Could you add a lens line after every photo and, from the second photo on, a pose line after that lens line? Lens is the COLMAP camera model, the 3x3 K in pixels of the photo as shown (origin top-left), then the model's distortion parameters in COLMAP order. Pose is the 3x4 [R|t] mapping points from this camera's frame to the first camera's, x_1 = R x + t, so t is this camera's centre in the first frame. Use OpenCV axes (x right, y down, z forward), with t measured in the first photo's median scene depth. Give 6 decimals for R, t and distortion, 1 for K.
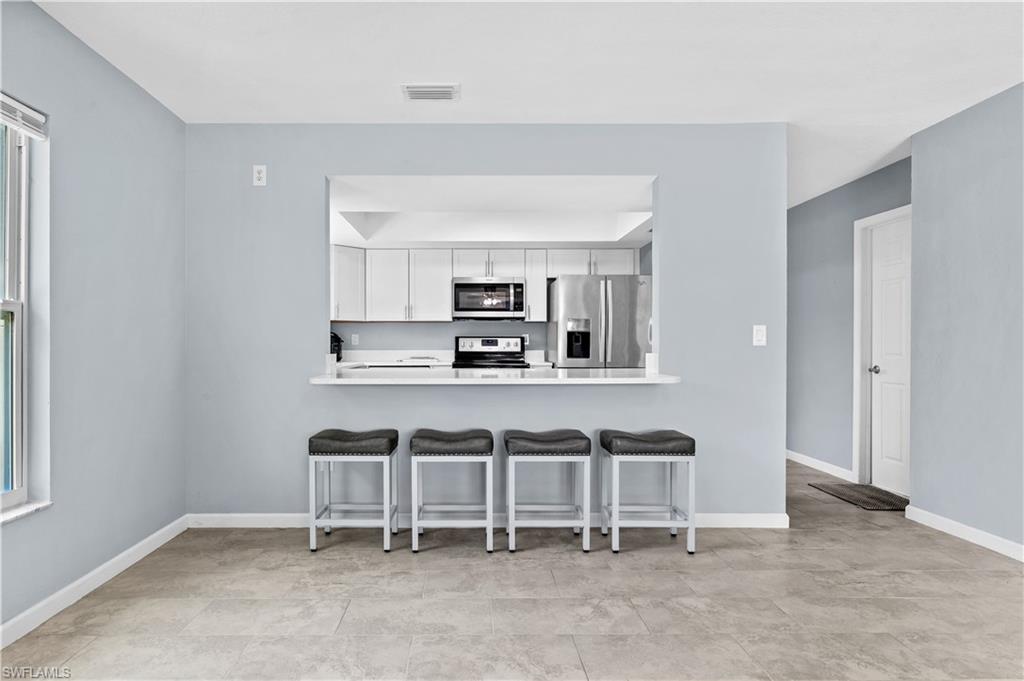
lens RADIAL K [[569.5, 0, 462.4], [0, 569.5, 350.4], [0, 0, 1]] dist [-0.005456, -0.000122]
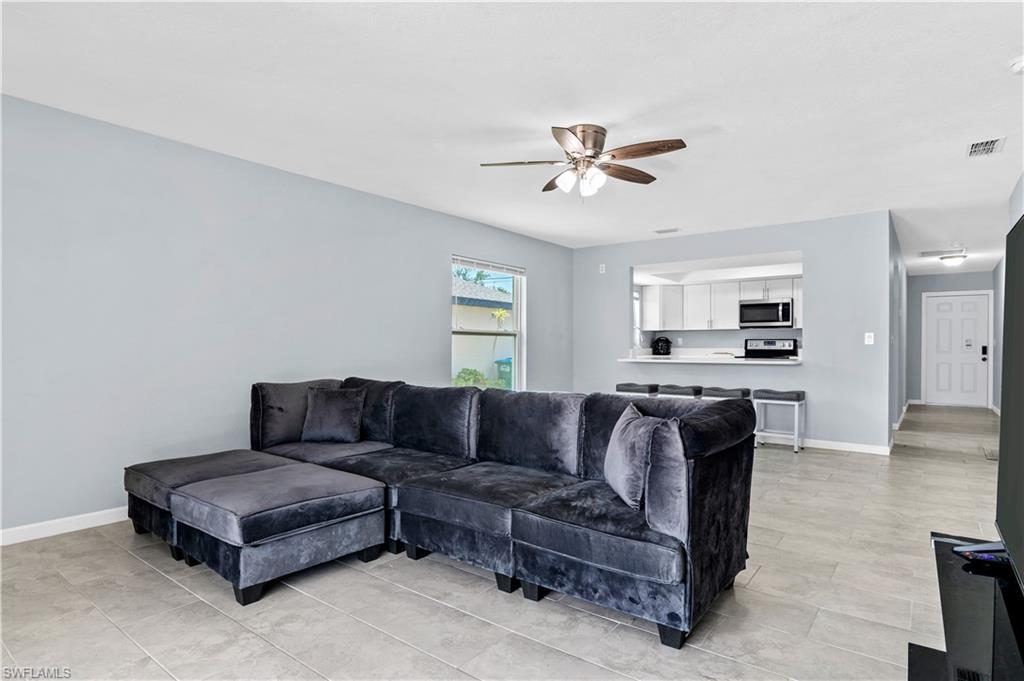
lens RADIAL K [[555.9, 0, 508.4], [0, 555.9, 348.3], [0, 0, 1]] dist [-0.002490, -0.005041]
pose [[0.798348, 0.003053, -0.602189, 0.414097], [-0.006332, 0.999974, -0.003325, 0.008938], [0.602163, 0.006467, 0.798347, -0.598655]]
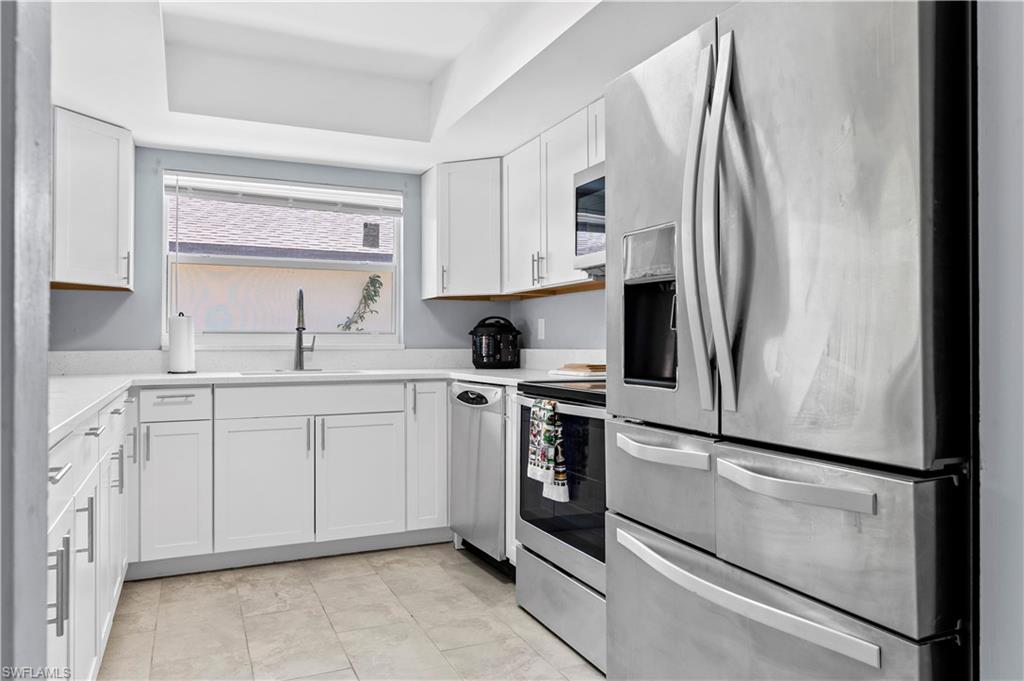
lens RADIAL K [[708.0, 0, 511.5], [0, 708.0, 335.4], [0, 0, 1]] dist [0.008438, 0.003769]
pose [[0.428574, -0.013617, -0.903404, 0.454862], [-0.000465, 0.999883, -0.015292, -0.003071], [0.903506, 0.006974, 0.428518, 0.786288]]
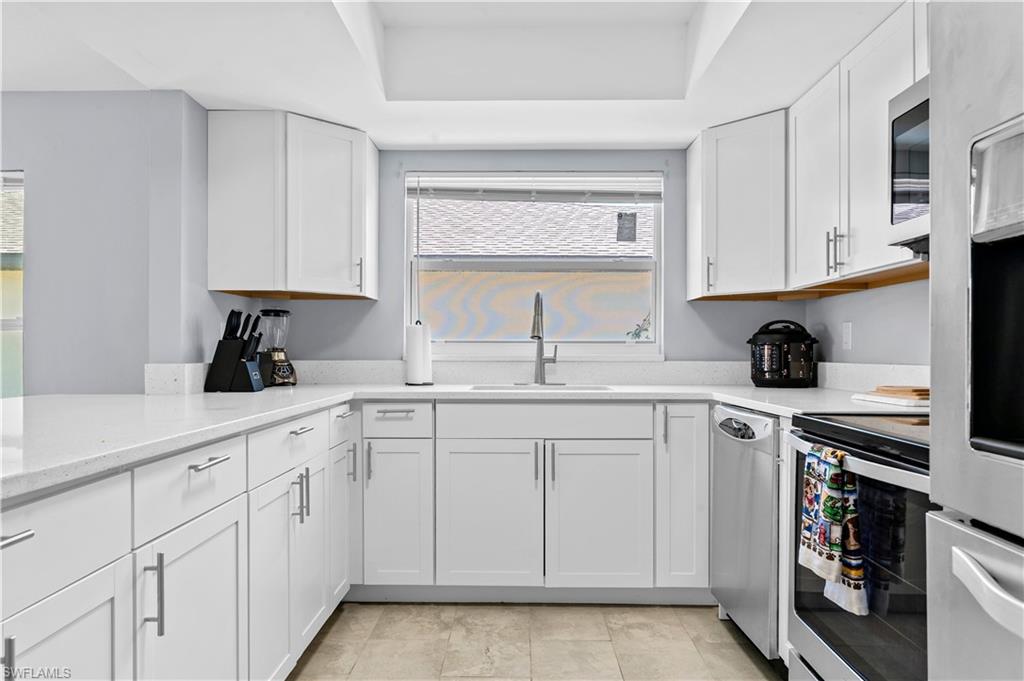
lens RADIAL K [[686.4, 0, 511.7], [0, 686.4, 351.1], [0, 0, 1]] dist [0.002215, 0.000713]
pose [[-0.002778, -0.001960, -0.999994, 0.331142], [-0.006198, 0.999979, -0.001943, -0.006905], [0.999977, 0.006192, -0.002790, 0.874418]]
